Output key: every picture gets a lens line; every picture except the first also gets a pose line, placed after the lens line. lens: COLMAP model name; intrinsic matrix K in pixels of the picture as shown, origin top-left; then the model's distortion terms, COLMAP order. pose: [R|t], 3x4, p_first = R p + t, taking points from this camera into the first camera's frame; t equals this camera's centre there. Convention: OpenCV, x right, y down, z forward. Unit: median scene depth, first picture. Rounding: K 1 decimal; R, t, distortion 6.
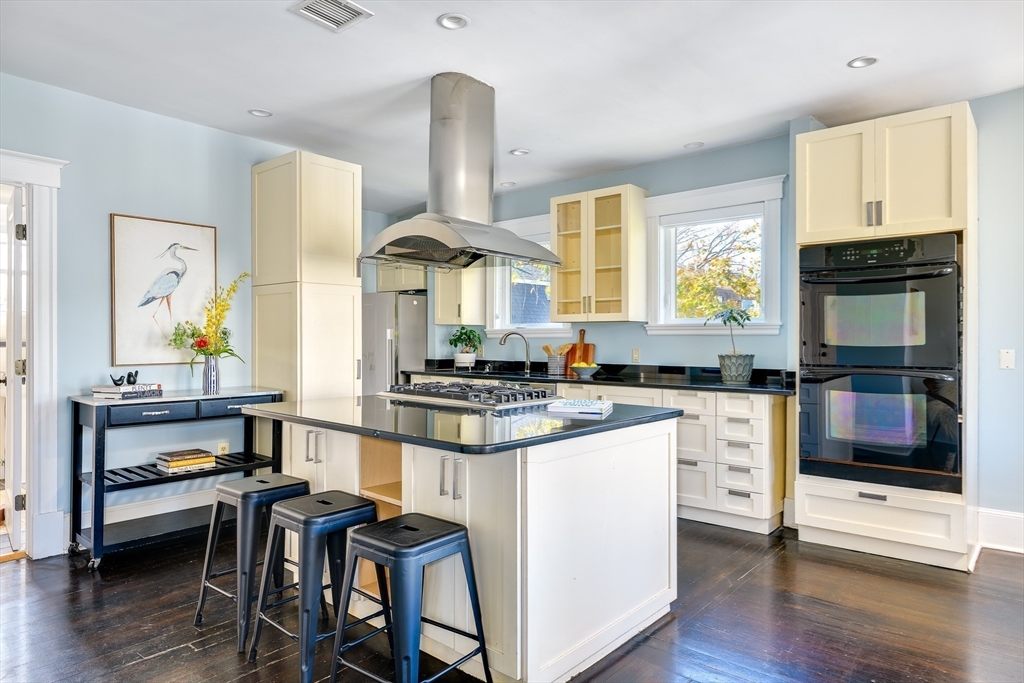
lens RADIAL K [[567.7, 0, 512.0], [0, 567.7, 341.5], [0, 0, 1]] dist [-0.003133, -0.000696]
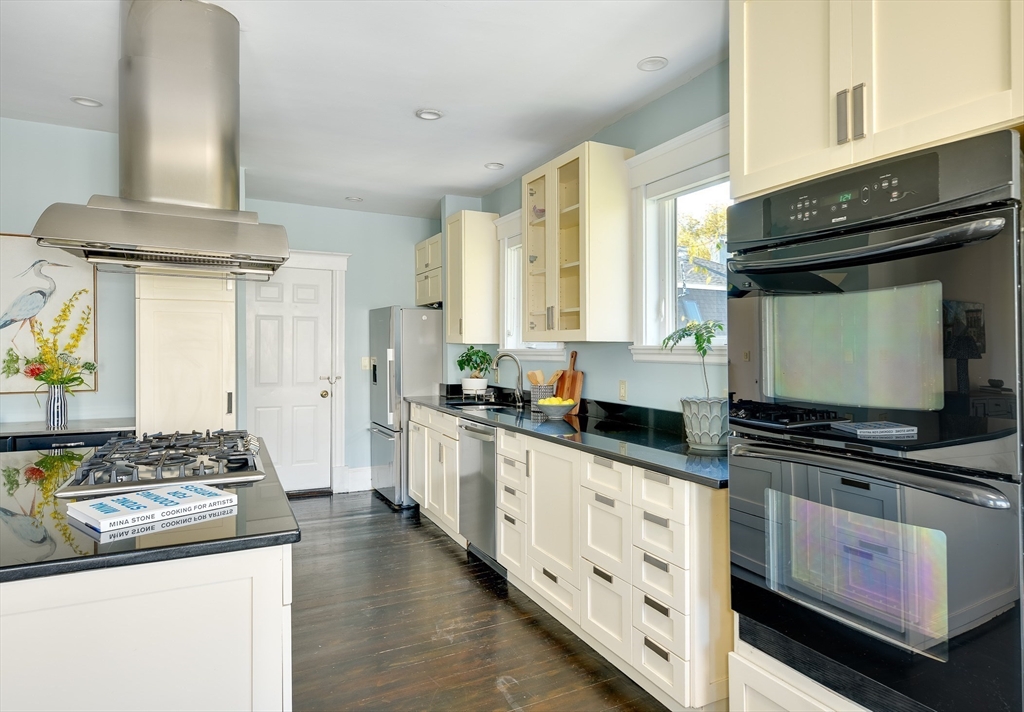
lens RADIAL K [[575.8, 0, 543.3], [0, 575.8, 351.5], [0, 0, 1]] dist [-0.001563, 0.000160]
pose [[0.941022, 0.003122, -0.338331, 0.474632], [-0.003782, 0.999992, -0.001289, -0.028051], [0.338325, 0.002493, 0.941026, 0.404790]]
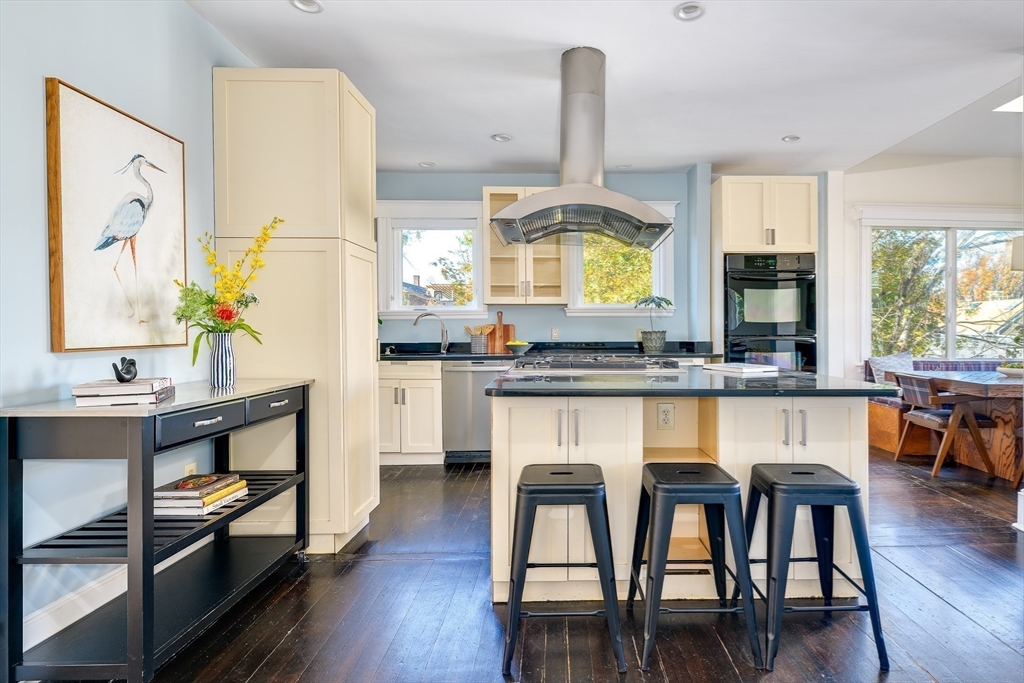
lens RADIAL K [[497.7, 0, 537.4], [0, 497.7, 335.9], [0, 0, 1]] dist [0.000996, -0.001008]
pose [[0.774536, -0.009545, 0.632458, -0.602053], [0.005195, 0.999948, 0.008728, 0.024611], [-0.632509, -0.003474, 0.774546, 0.294582]]
